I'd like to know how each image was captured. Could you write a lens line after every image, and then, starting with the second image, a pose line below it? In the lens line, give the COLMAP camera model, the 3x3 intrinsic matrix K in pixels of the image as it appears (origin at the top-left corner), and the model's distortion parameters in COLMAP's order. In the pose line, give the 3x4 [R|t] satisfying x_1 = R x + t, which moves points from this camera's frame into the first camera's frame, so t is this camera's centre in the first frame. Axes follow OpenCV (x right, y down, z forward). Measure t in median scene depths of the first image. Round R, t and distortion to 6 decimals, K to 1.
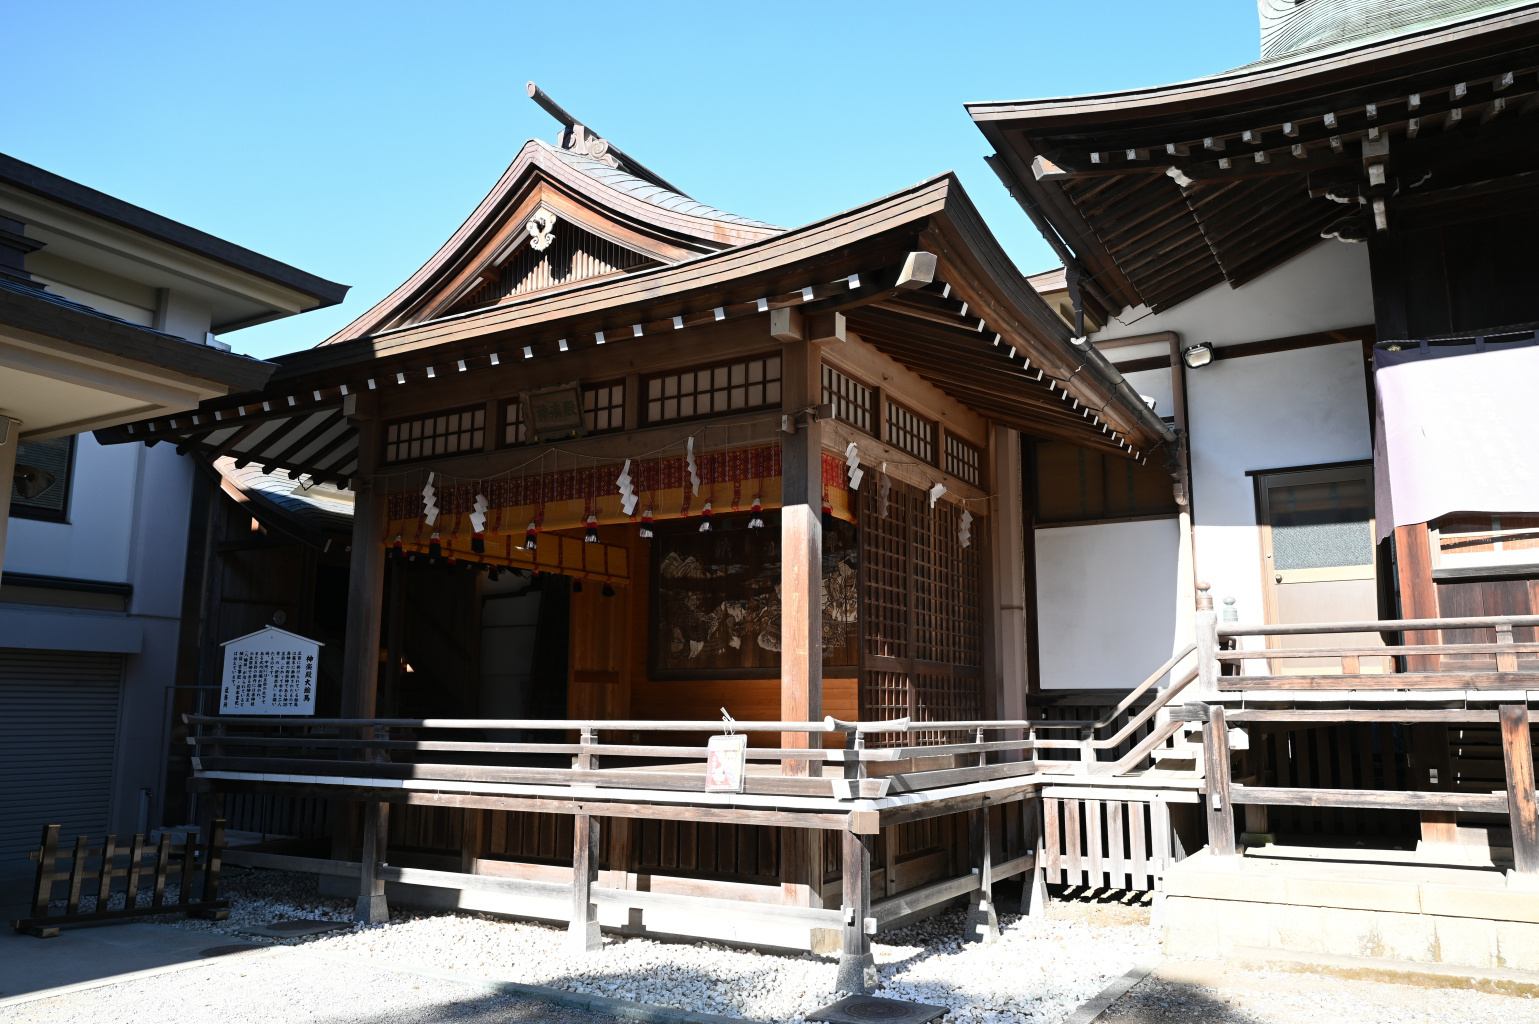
lens RADIAL K [[1156.7, 0, 768.2], [0, 1156.7, 511.2], [0, 0, 1]] dist [-0.010613, -0.003258]
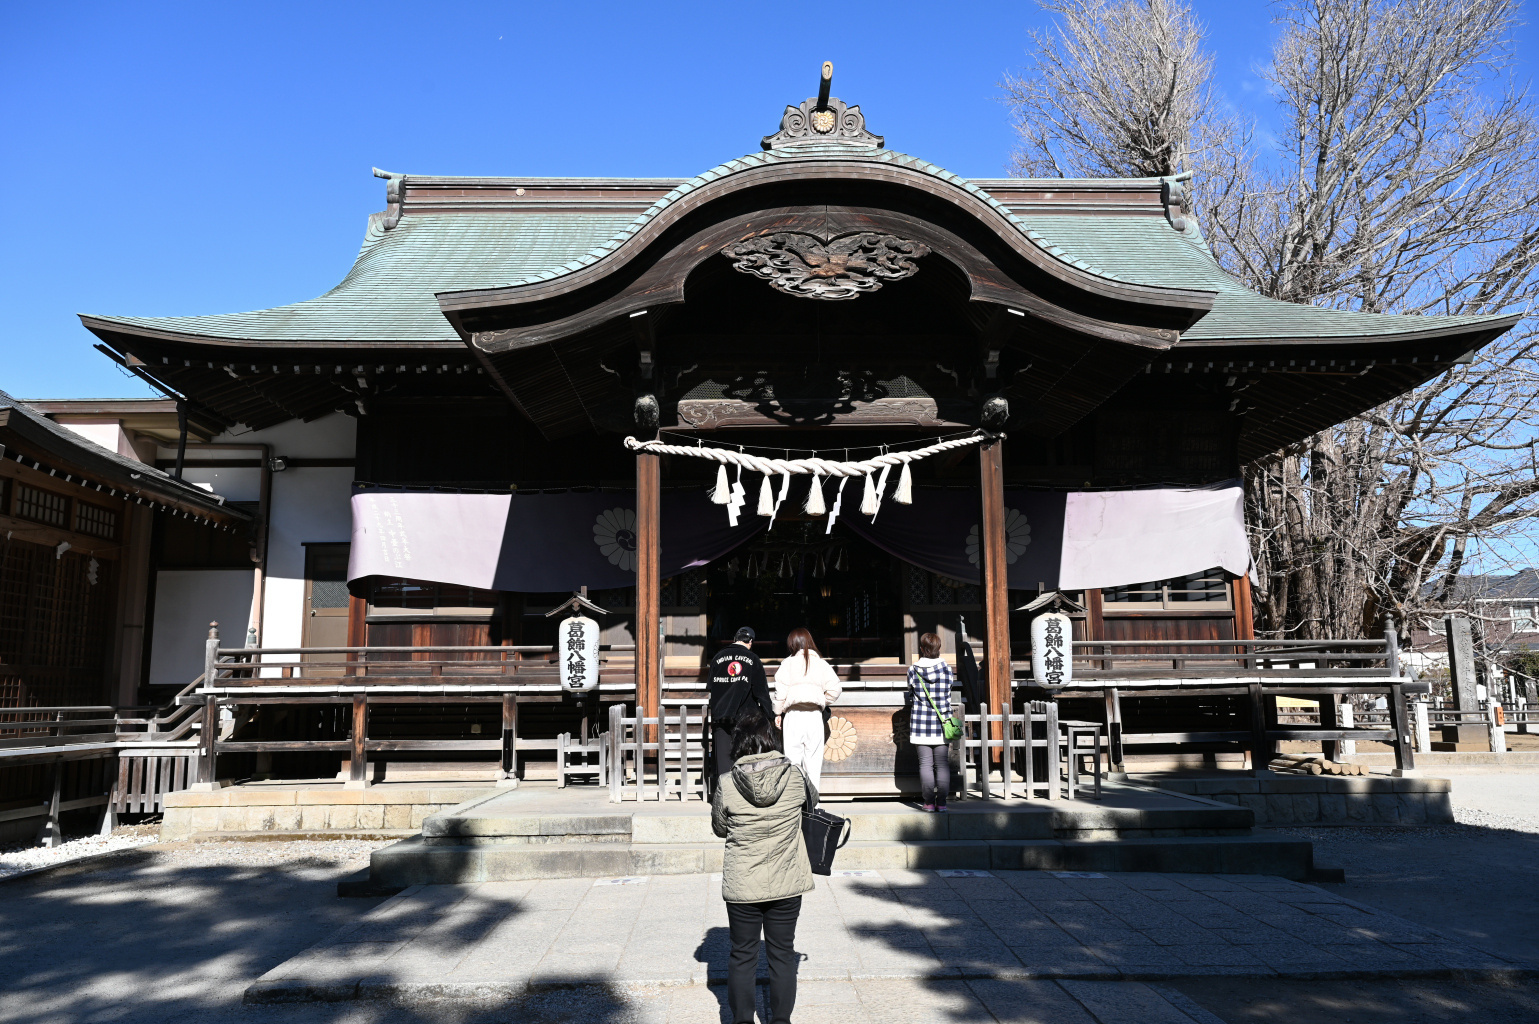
lens RADIAL K [[1212.9, 0, 768.7], [0, 1212.9, 508.5], [0, 0, 1]] dist [0.013090, 0.007428]
pose [[0.858232, 0.068053, 0.508731, 0.135702], [-0.076783, 0.997040, -0.003841, -0.137237], [-0.507486, -0.035766, 0.860917, -0.804002]]
